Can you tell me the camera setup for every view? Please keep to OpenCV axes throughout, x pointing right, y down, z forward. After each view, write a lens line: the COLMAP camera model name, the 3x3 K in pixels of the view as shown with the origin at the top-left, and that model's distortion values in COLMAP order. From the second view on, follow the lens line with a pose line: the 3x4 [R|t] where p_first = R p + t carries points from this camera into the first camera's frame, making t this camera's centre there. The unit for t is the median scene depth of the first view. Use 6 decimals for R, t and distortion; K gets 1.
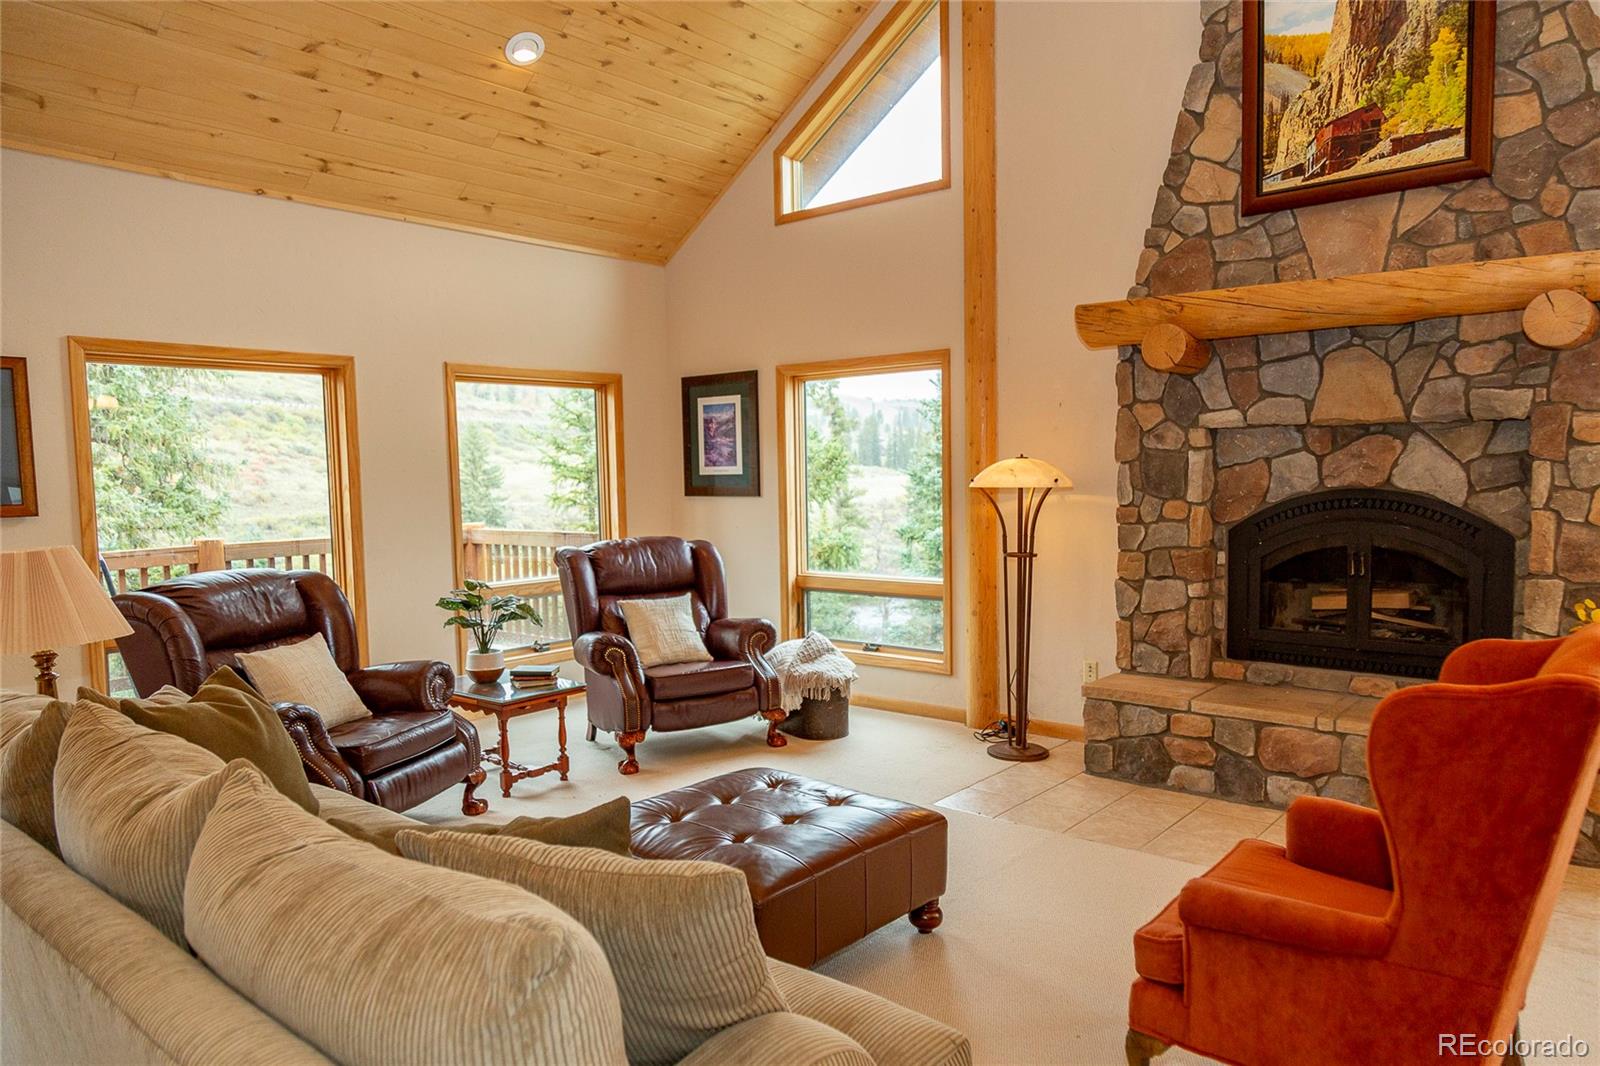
lens RADIAL K [[1054.7, 0, 816.0], [0, 1054.7, 539.0], [0, 0, 1]] dist [0.007545, 0.006206]
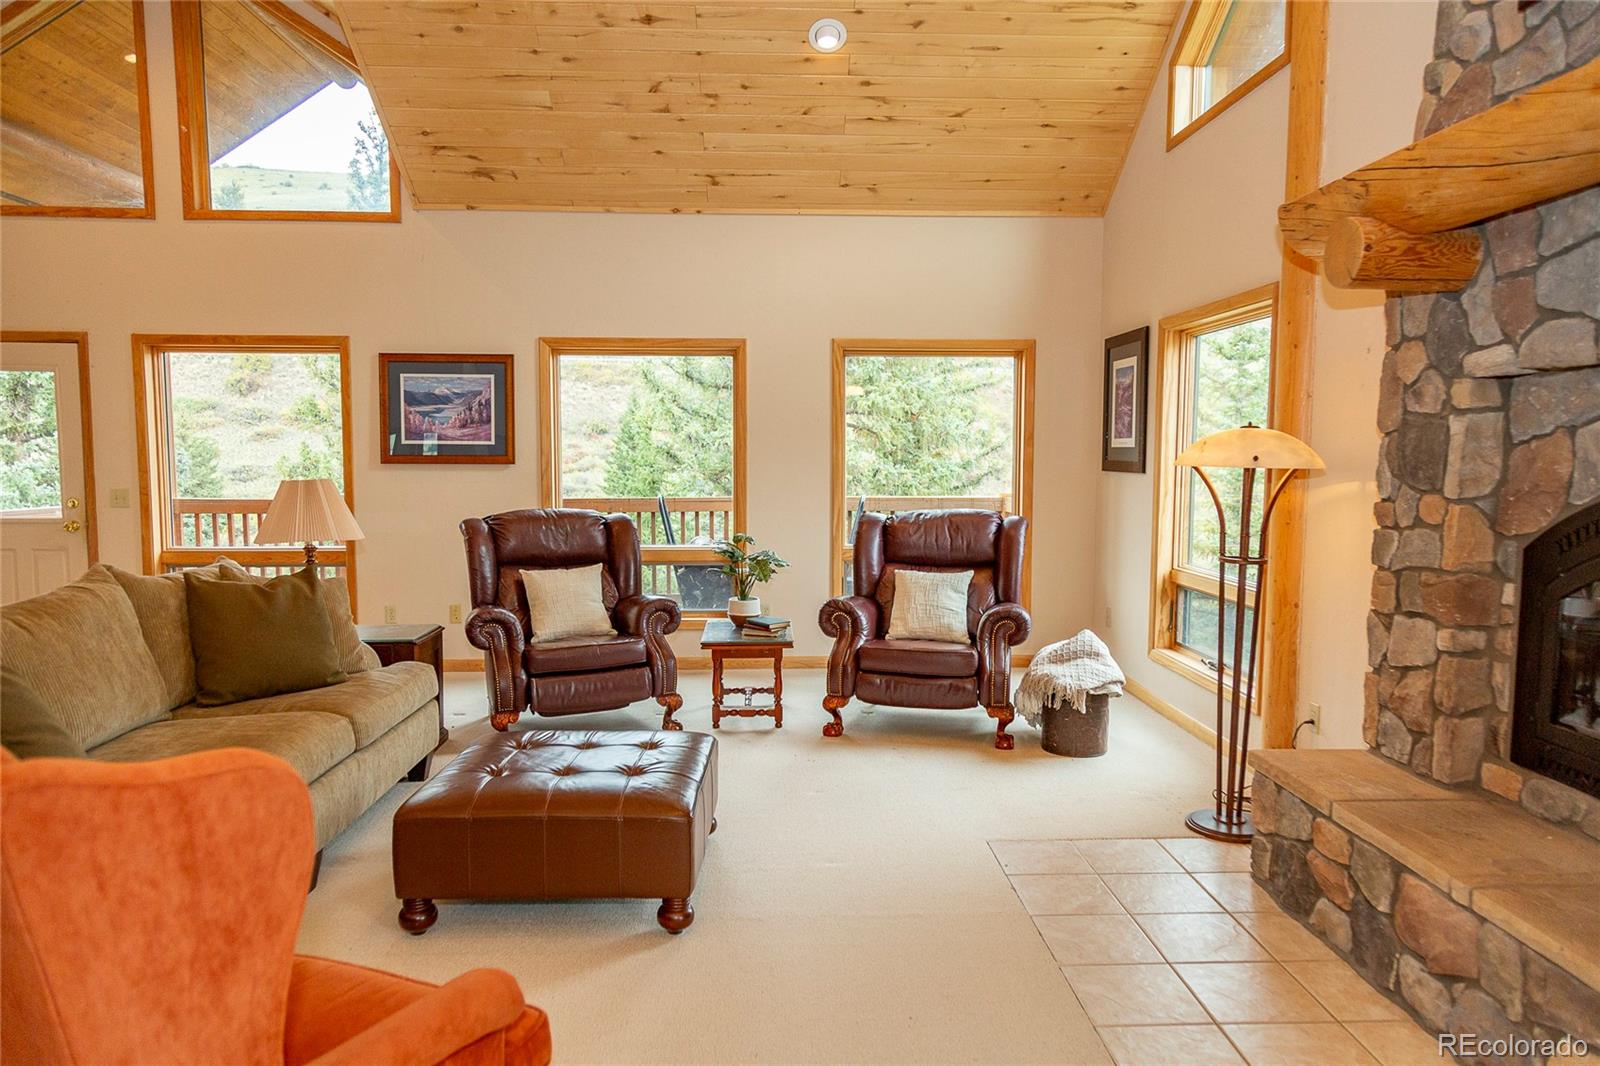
lens RADIAL K [[1054.7, 0, 812.7], [0, 1054.7, 539.8], [0, 0, 1]] dist [0.007545, 0.006206]
pose [[0.673211, 0.081296, -0.734968, 0.556436], [-0.064079, 0.996613, 0.051543, -0.018362], [0.736669, 0.012397, 0.676140, 0.300919]]
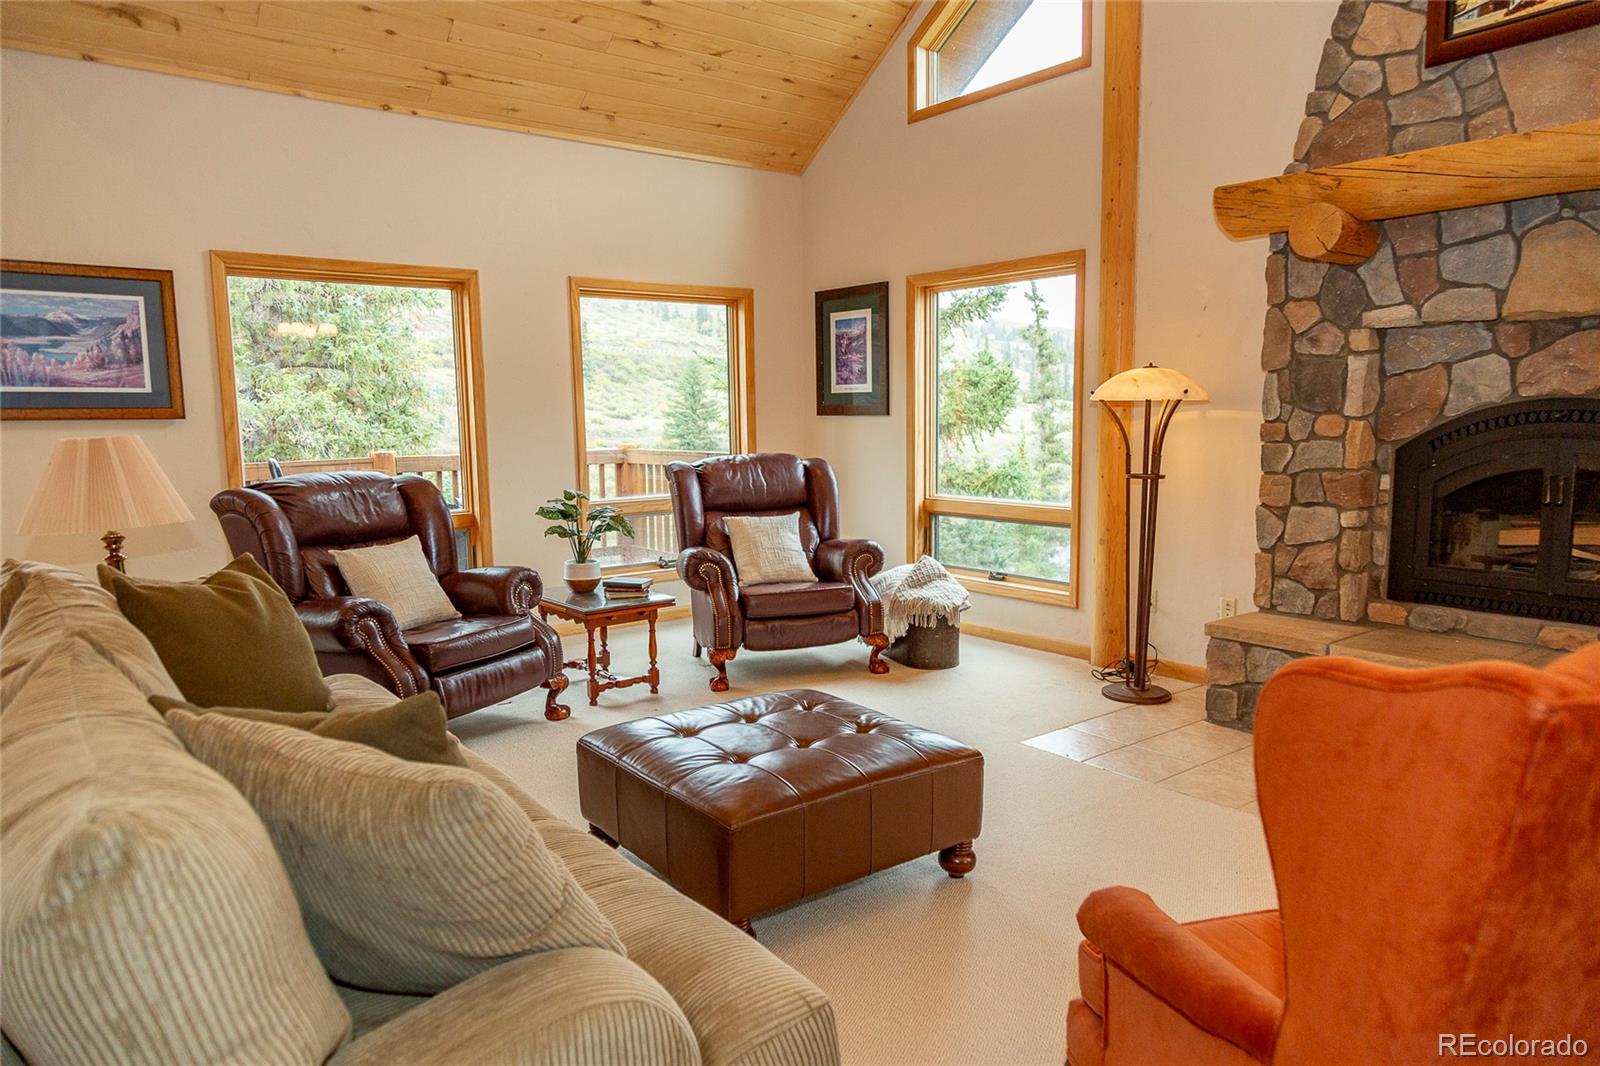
lens RADIAL K [[1054.7, 0, 810.3], [0, 1054.7, 533.8], [0, 0, 1]] dist [0.007545, 0.006206]
pose [[0.978149, 0.029673, -0.205774, 0.106241], [-0.018564, 0.998274, 0.055709, 0.020479], [0.207072, -0.050672, 0.977013, 0.066216]]
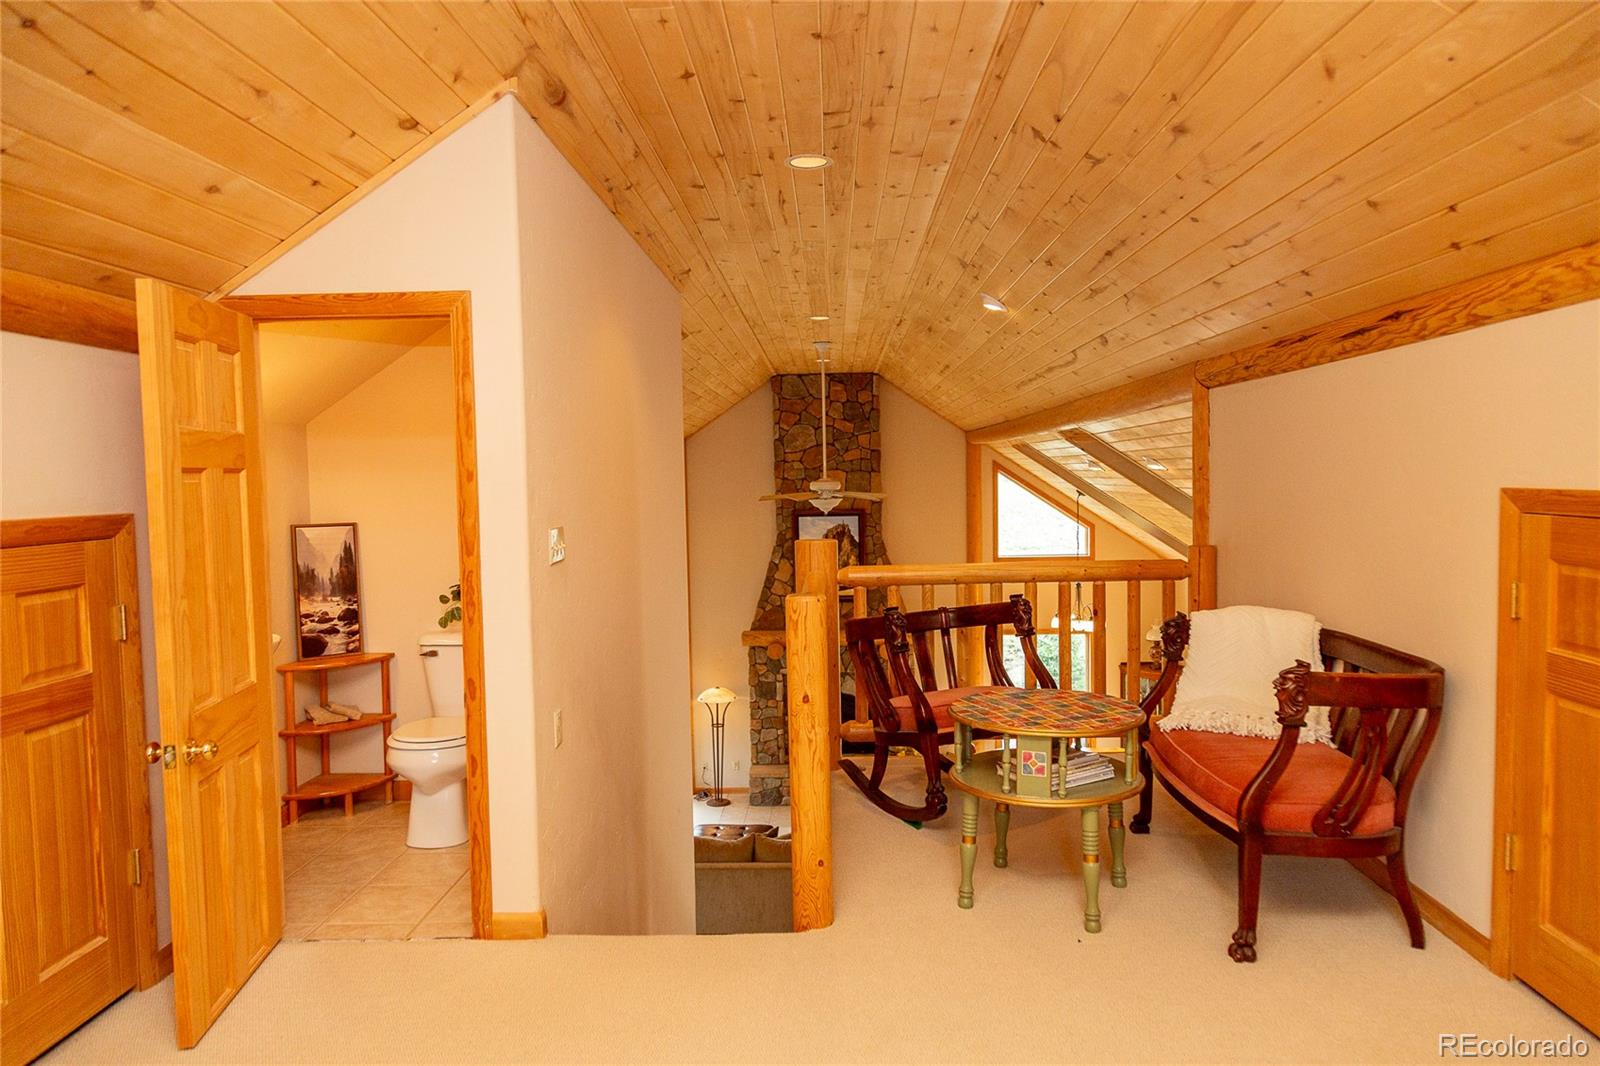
lens RADIAL K [[1054.7, 0, 799.9], [0, 1054.7, 544.9], [0, 0, 1]] dist [0.007545, 0.006206]
pose [[0.788680, -0.035341, 0.613788, -1.264192], [0.046278, 0.998927, -0.001947, -0.428120], [-0.613060, 0.029940, 0.789469, -1.211941]]
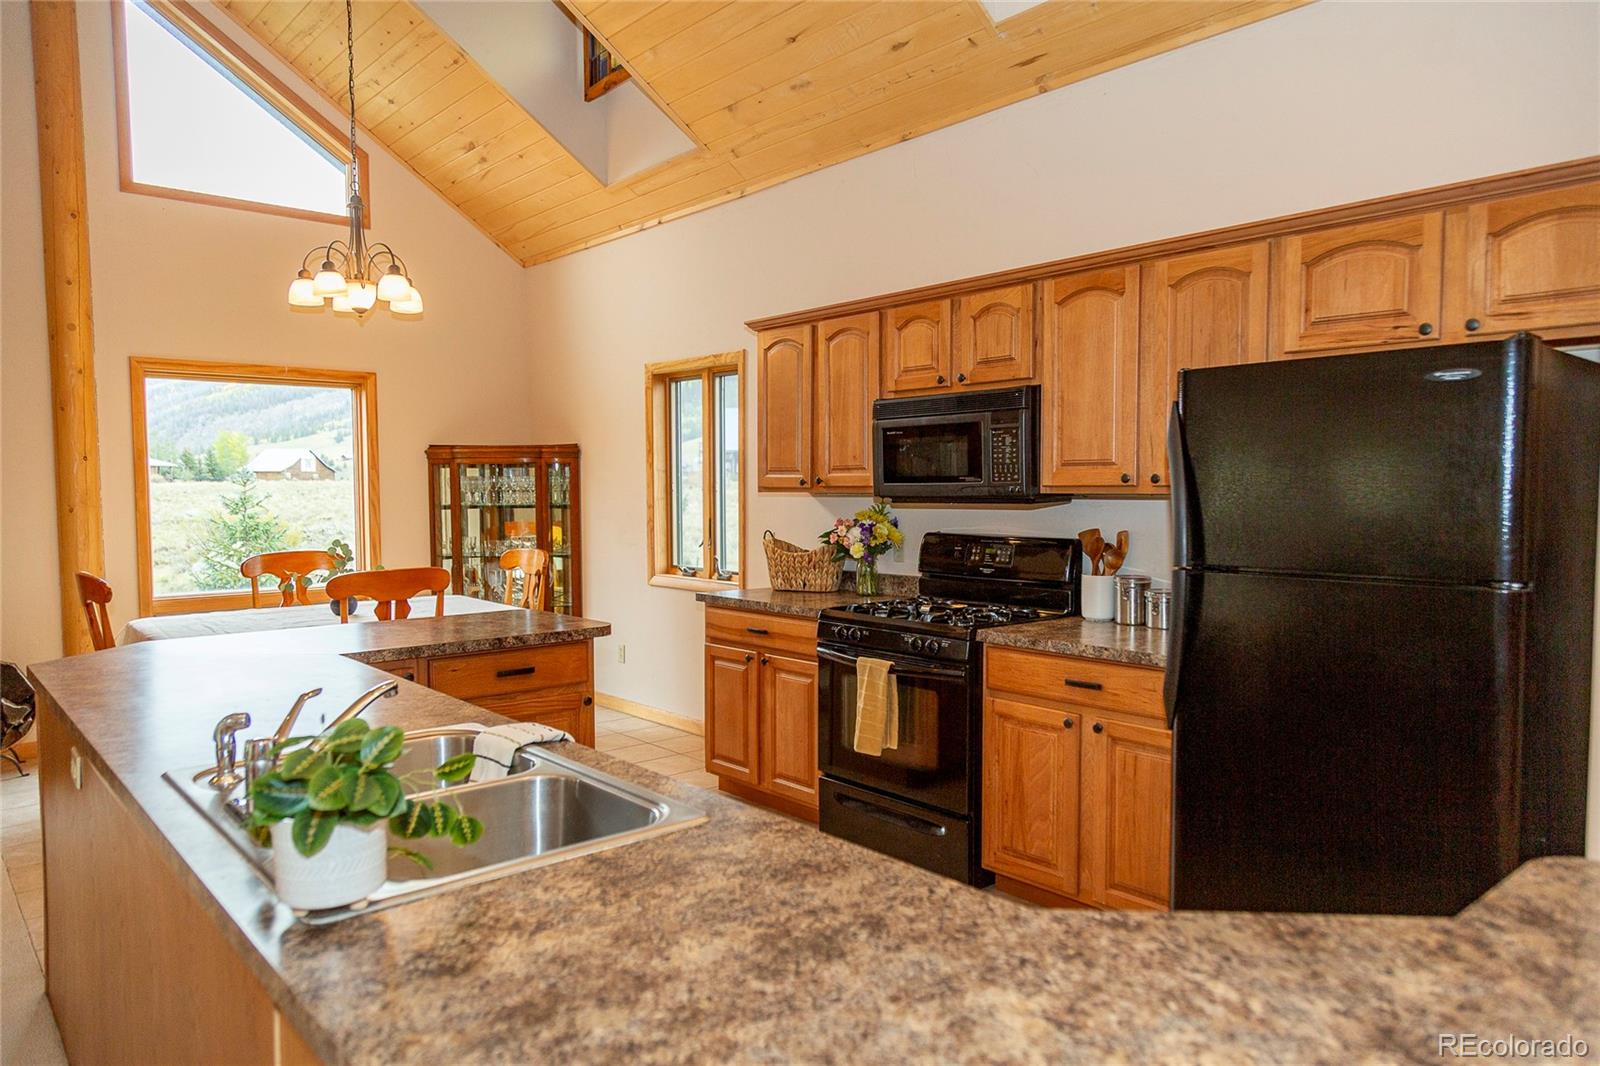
lens RADIAL K [[1054.7, 0, 808.9], [0, 1054.7, 547.8], [0, 0, 1]] dist [0.007545, 0.006206]
pose [[0.157648, -0.041212, 0.986635, -0.227187], [0.071365, 0.996992, 0.030241, 0.037428], [-0.984913, 0.065644, 0.160115, -0.257778]]
